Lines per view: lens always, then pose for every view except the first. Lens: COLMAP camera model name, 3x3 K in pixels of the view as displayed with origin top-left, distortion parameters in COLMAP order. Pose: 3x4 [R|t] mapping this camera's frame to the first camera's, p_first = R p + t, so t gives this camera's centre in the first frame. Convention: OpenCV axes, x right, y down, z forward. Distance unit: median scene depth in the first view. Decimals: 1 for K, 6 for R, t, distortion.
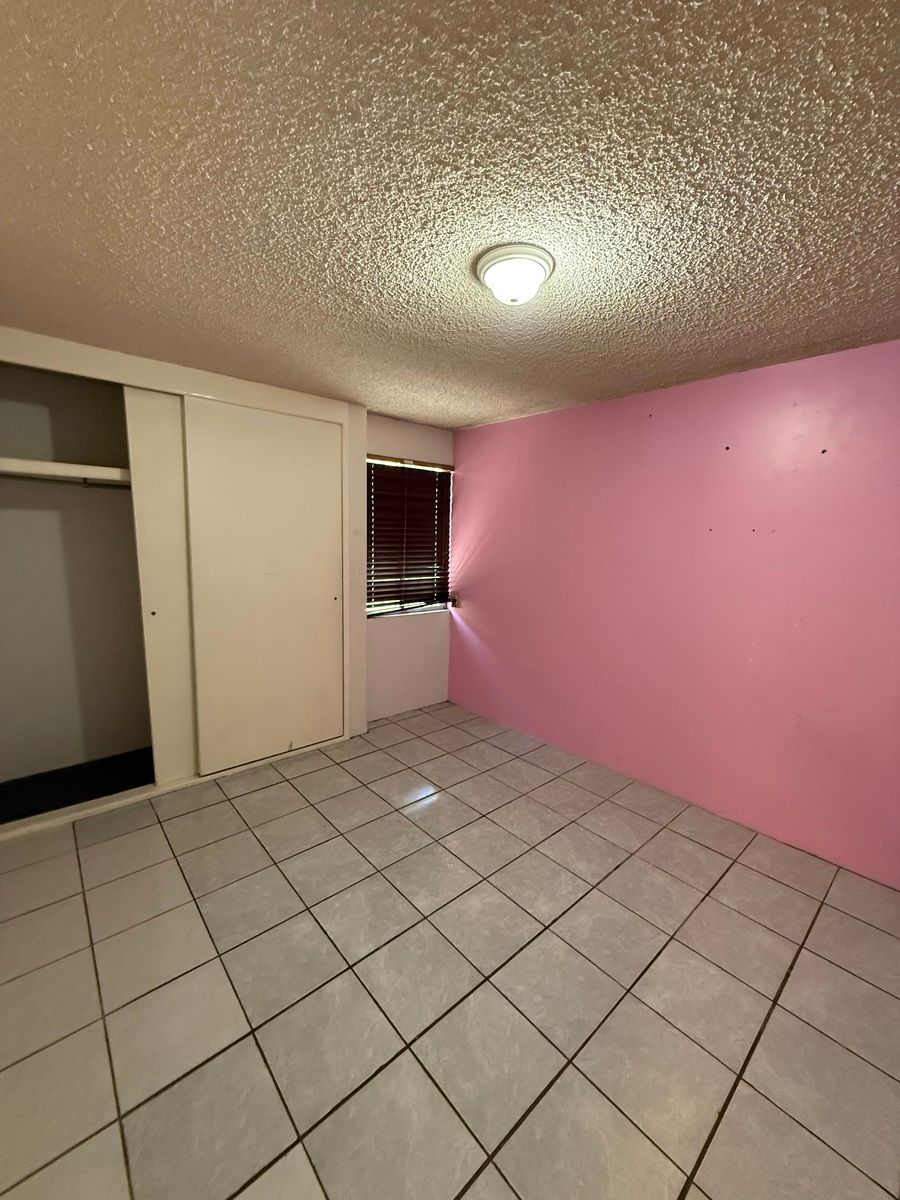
lens RADIAL K [[477.6, 0, 451.4], [0, 477.6, 595.3], [0, 0, 1]] dist [-0.001781, 0.000275]
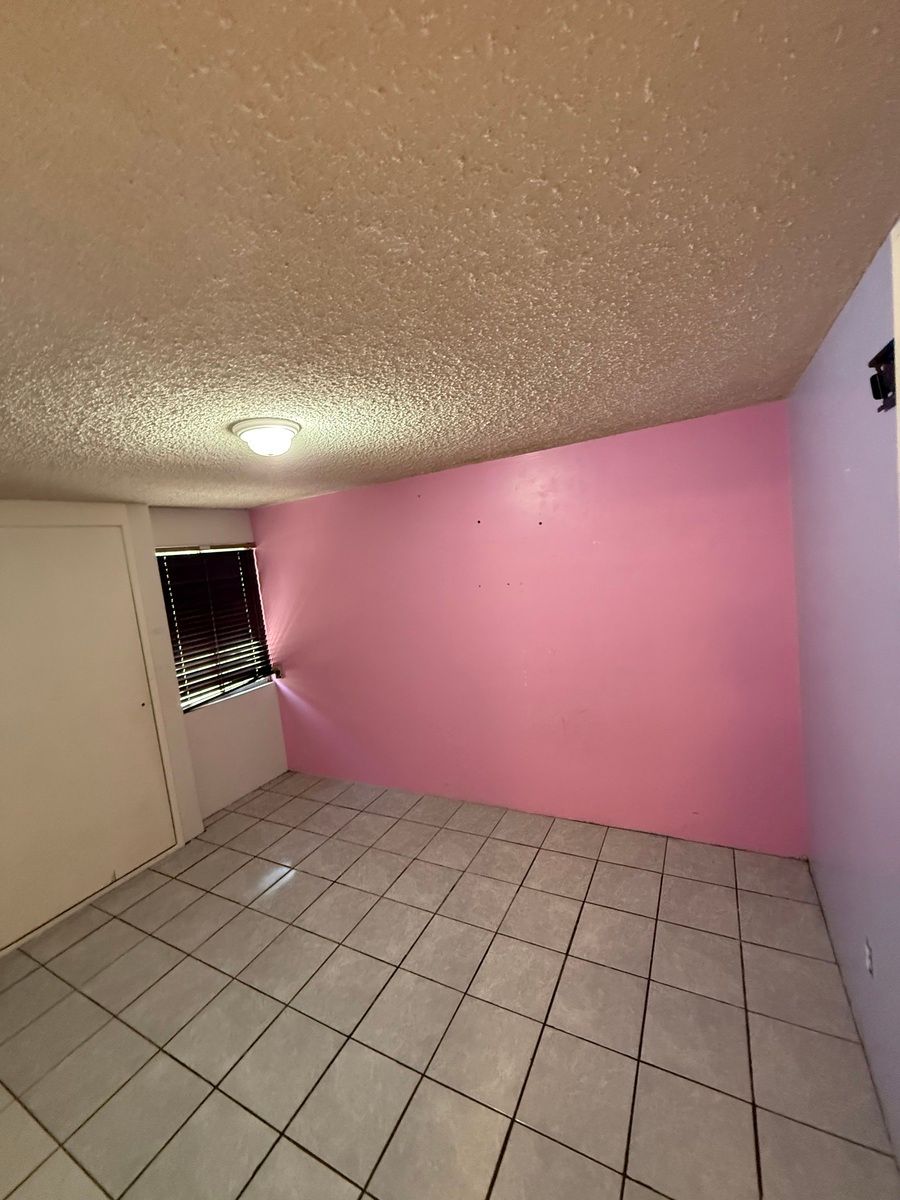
lens RADIAL K [[477.6, 0, 451.4], [0, 477.6, 595.3], [0, 0, 1]] dist [-0.001781, 0.000275]
pose [[0.928783, -0.160231, 0.334197, 0.042893], [0.177102, 0.983981, -0.020424, -0.076108], [-0.325571, 0.078157, 0.942282, -0.107101]]
